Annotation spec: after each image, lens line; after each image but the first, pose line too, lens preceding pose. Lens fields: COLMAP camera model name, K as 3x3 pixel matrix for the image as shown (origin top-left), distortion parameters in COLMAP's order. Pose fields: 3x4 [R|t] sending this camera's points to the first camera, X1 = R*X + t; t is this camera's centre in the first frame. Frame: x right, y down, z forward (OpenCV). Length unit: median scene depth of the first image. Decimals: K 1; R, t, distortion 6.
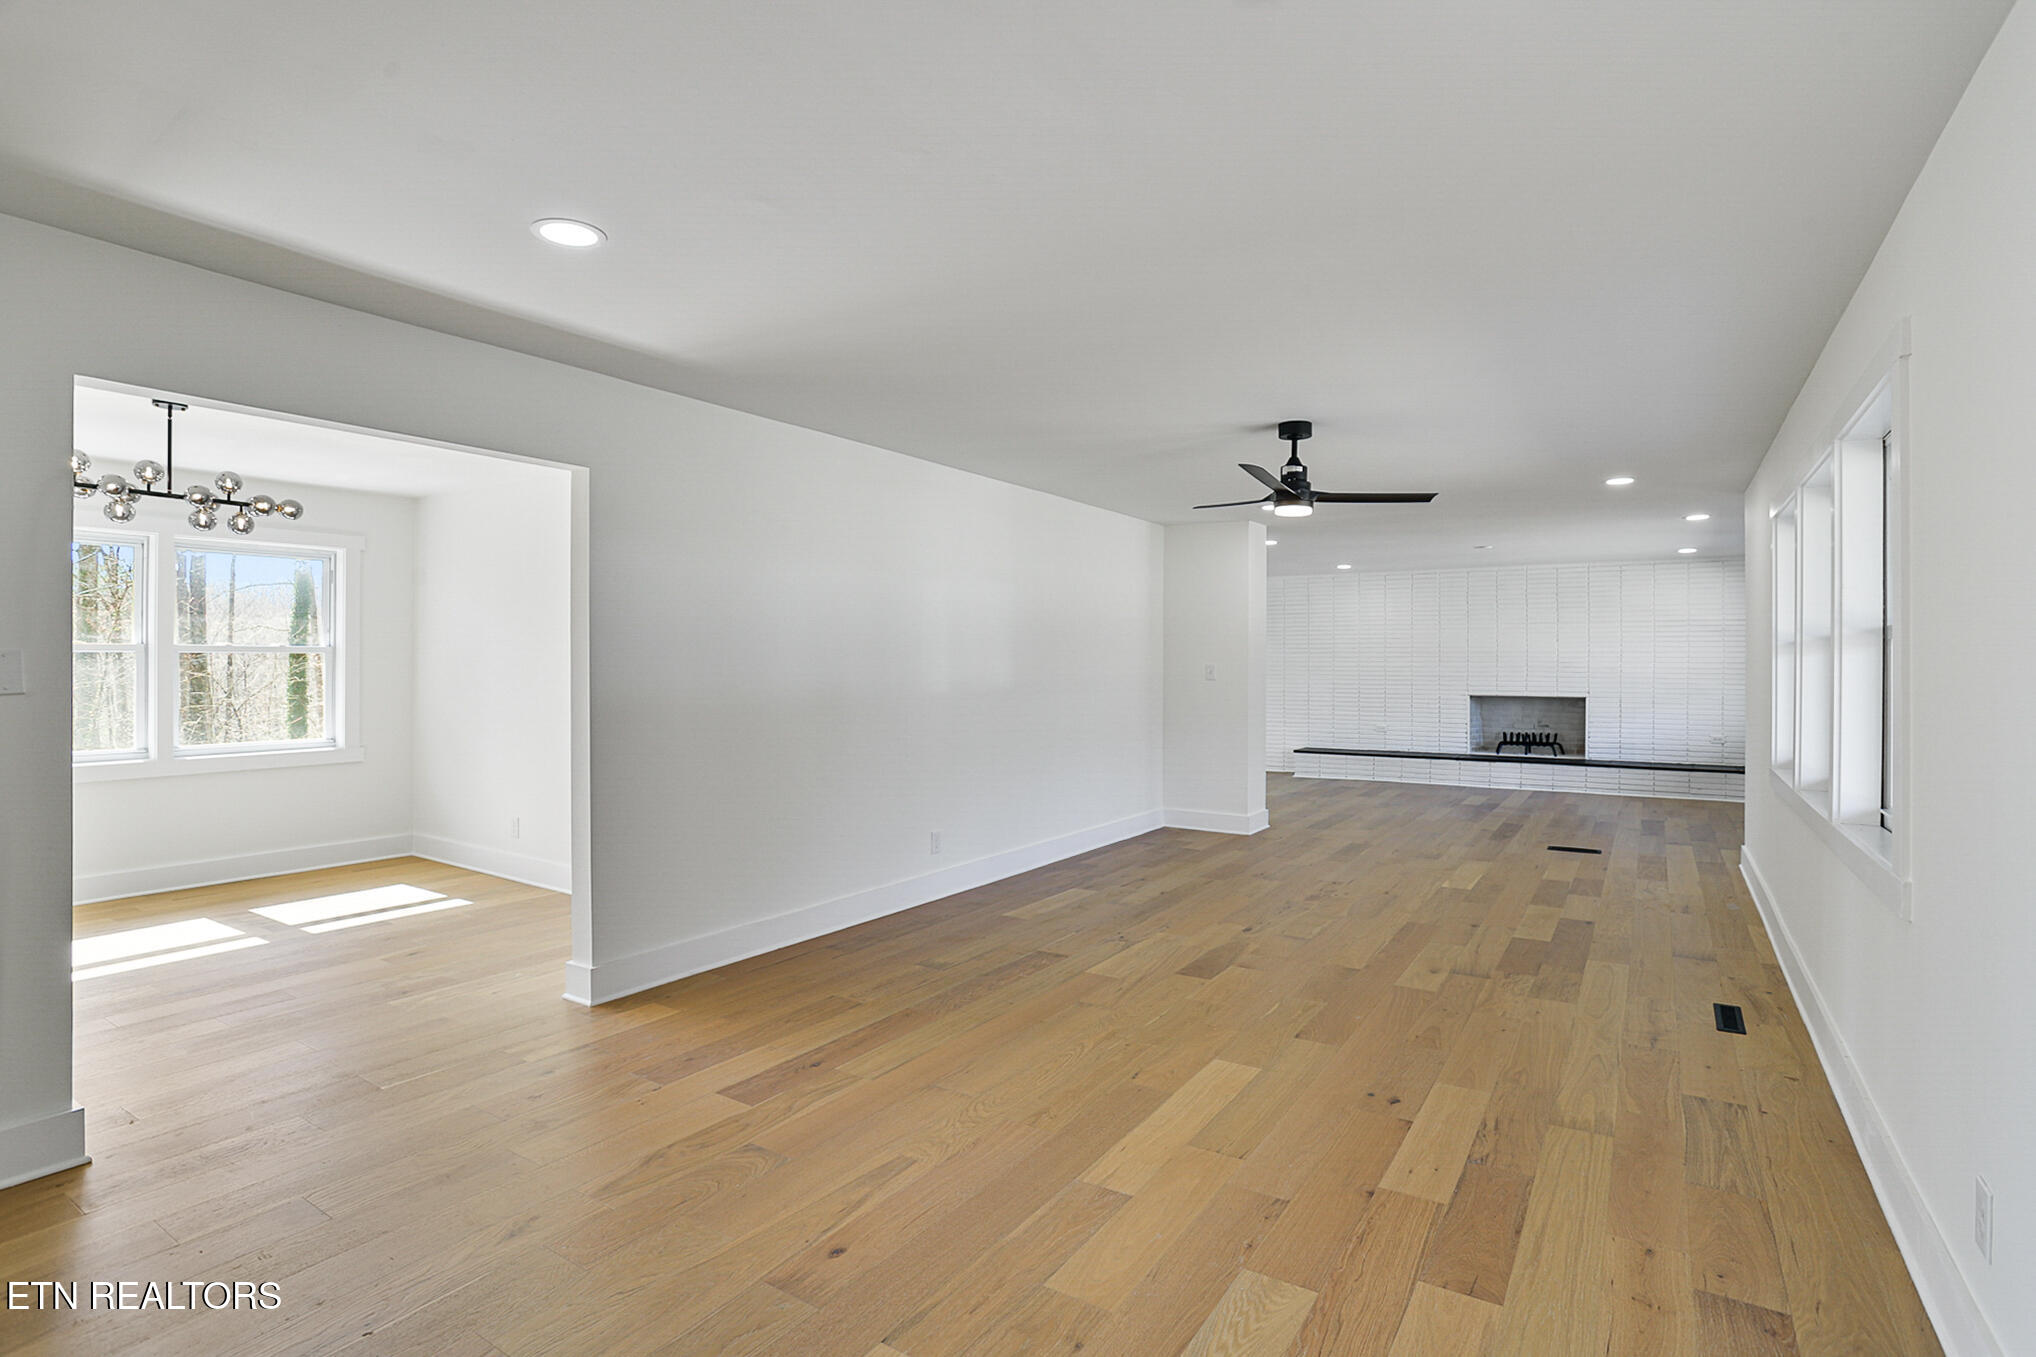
lens RADIAL K [[1008.0, 0, 1023.7], [0, 1008.0, 674.5], [0, 0, 1]] dist [-0.085337, 0.037362]
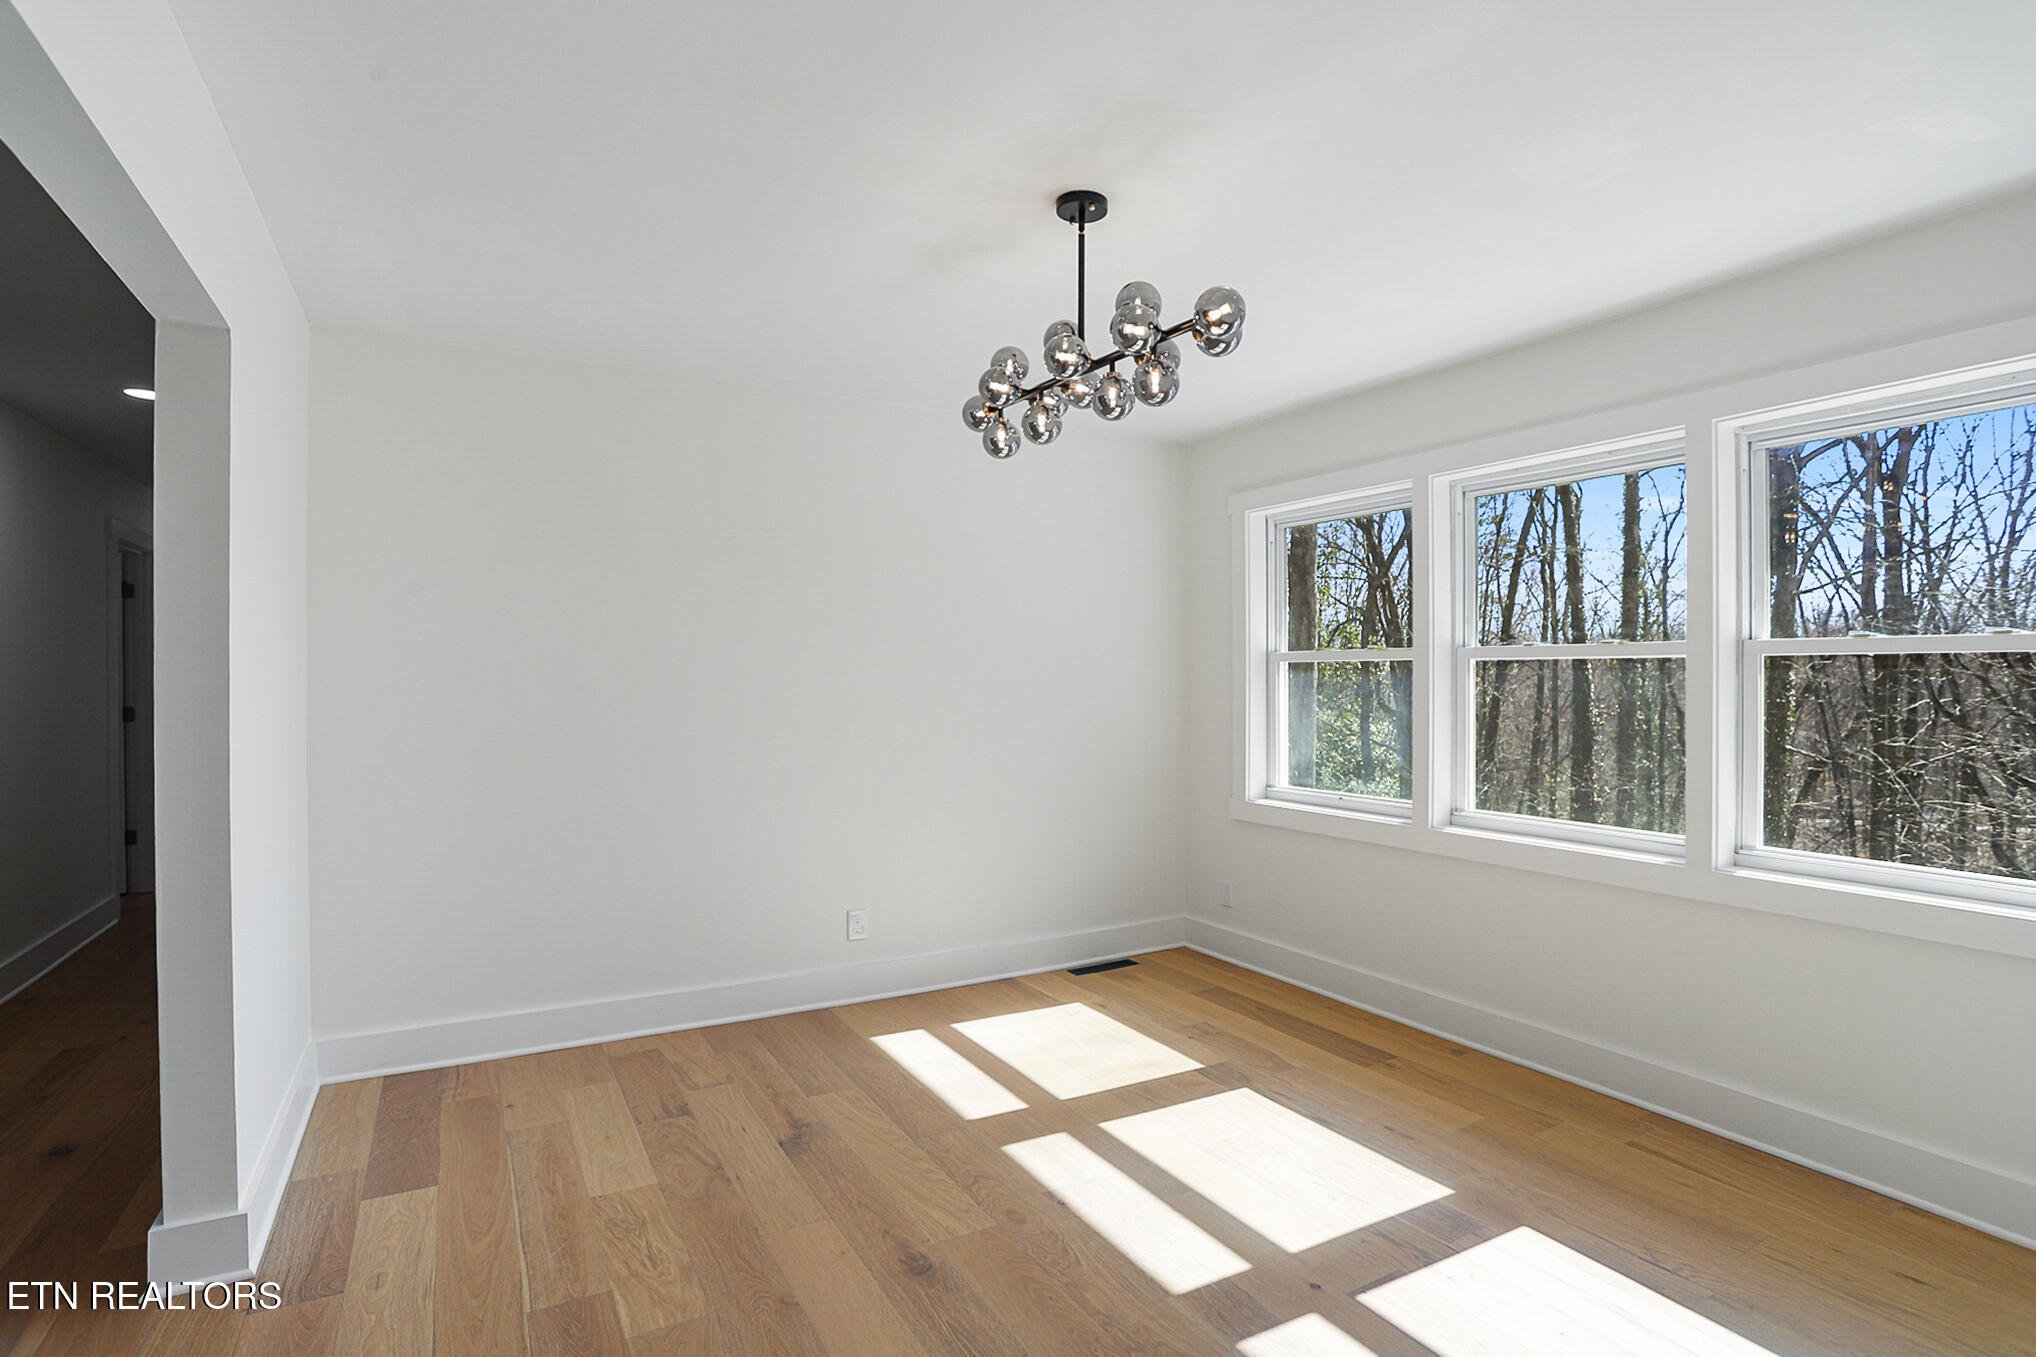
lens RADIAL K [[1008.0, 0, 1023.7], [0, 1008.0, 674.5], [0, 0, 1]] dist [-0.085337, 0.037362]
pose [[-0.475616, -0.007159, -0.879624, -0.338780], [-0.012609, 0.999920, -0.001321, -0.008704], [0.879563, 0.010463, -0.475668, 1.163391]]
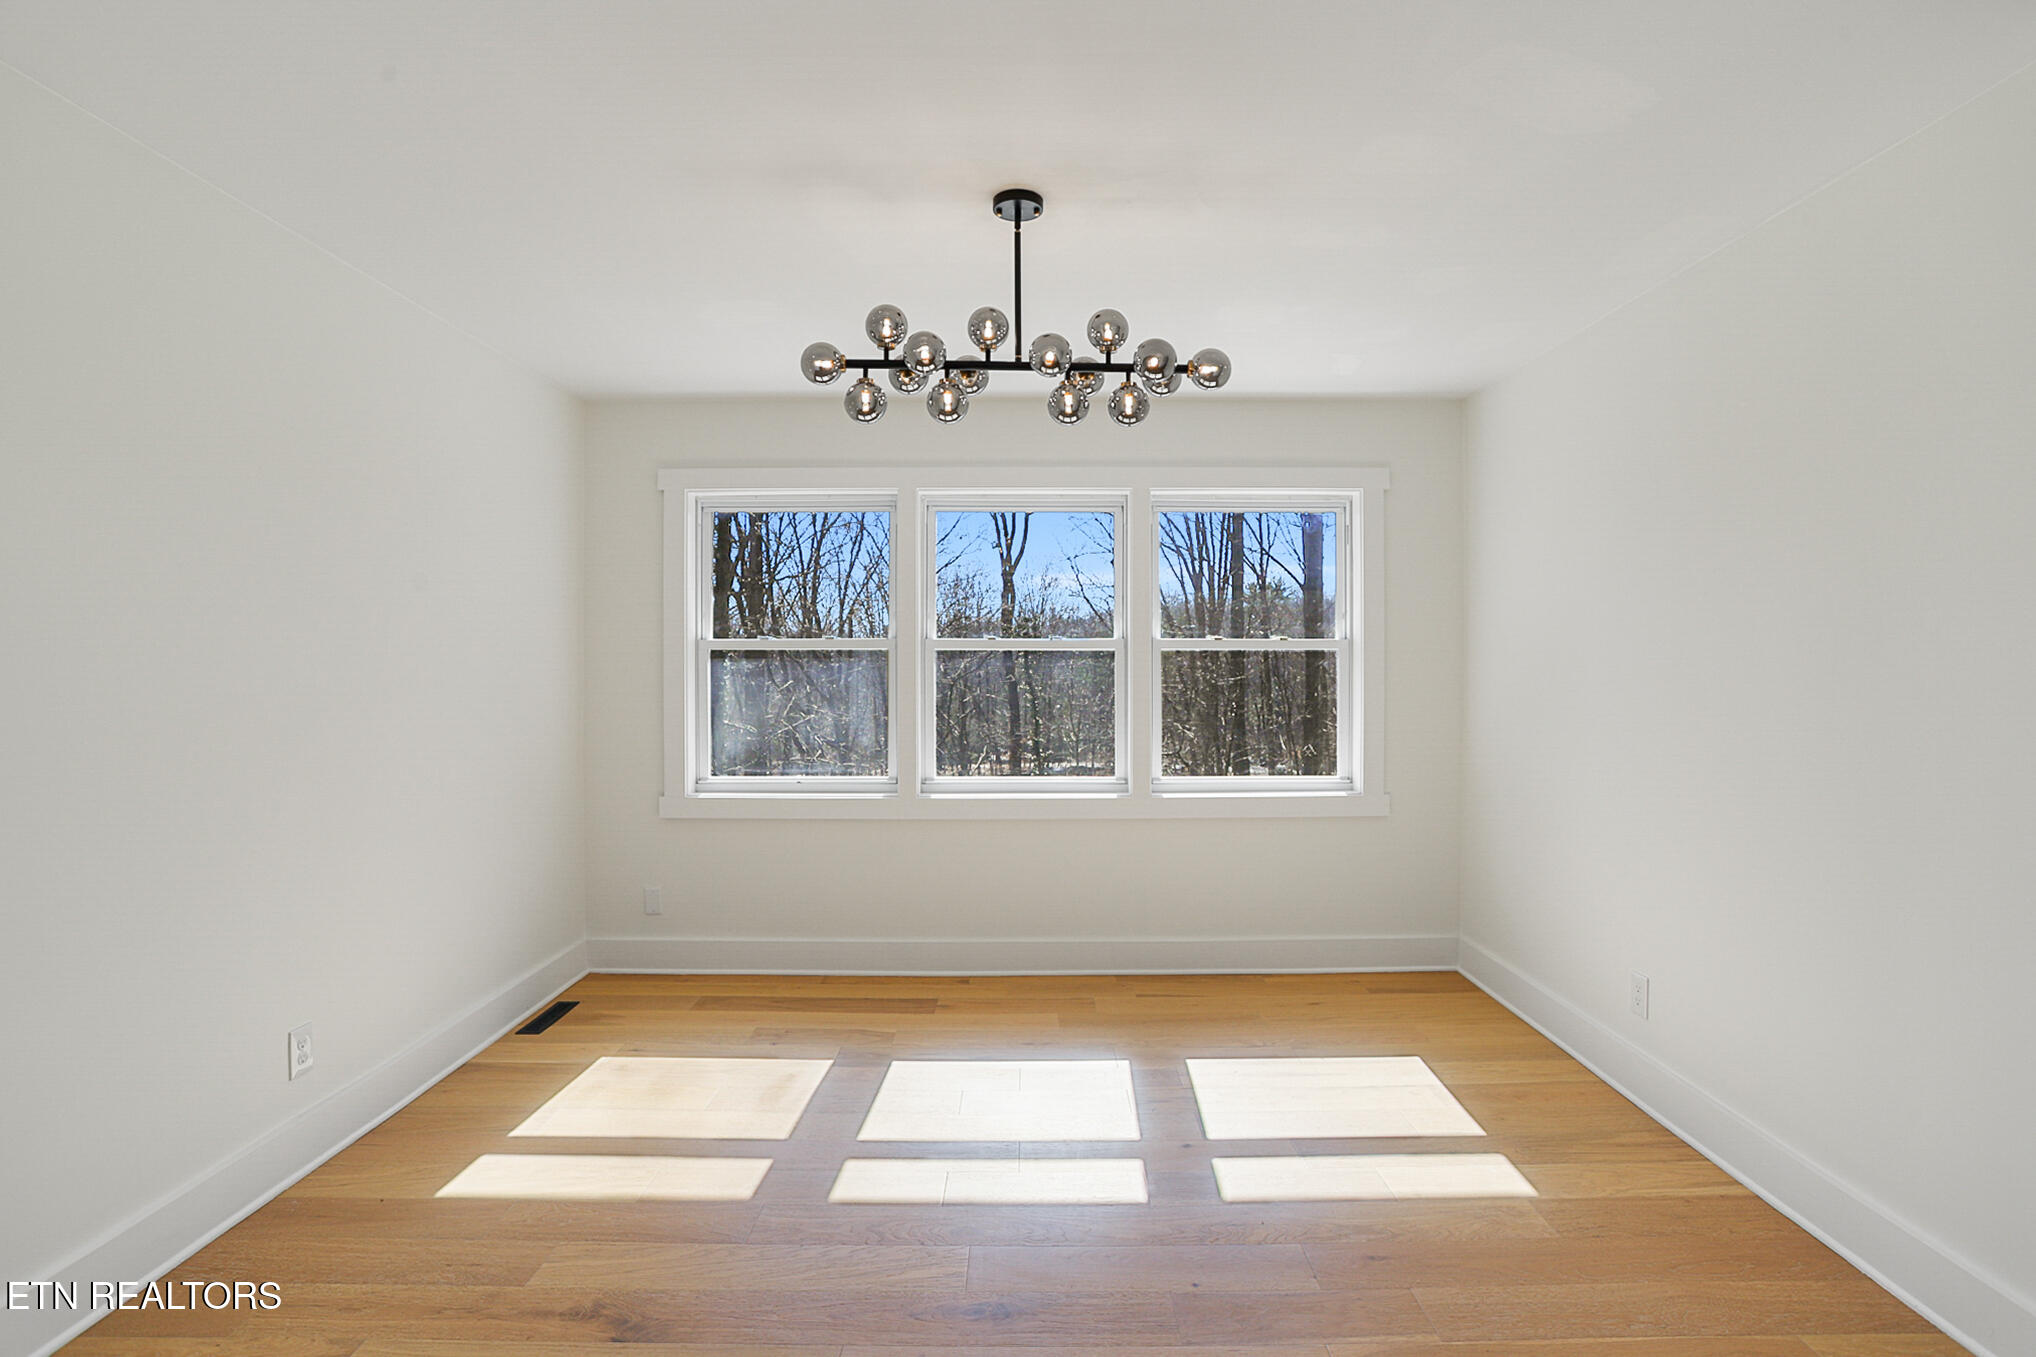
lens RADIAL K [[1008.0, 0, 1023.7], [0, 1008.0, 674.5], [0, 0, 1]] dist [-0.085337, 0.037362]
pose [[0.538554, 0.004072, -0.842581, -0.364781], [-0.008532, 0.999963, -0.000620, -0.004387], [0.842548, 0.007523, 0.538569, 0.642540]]
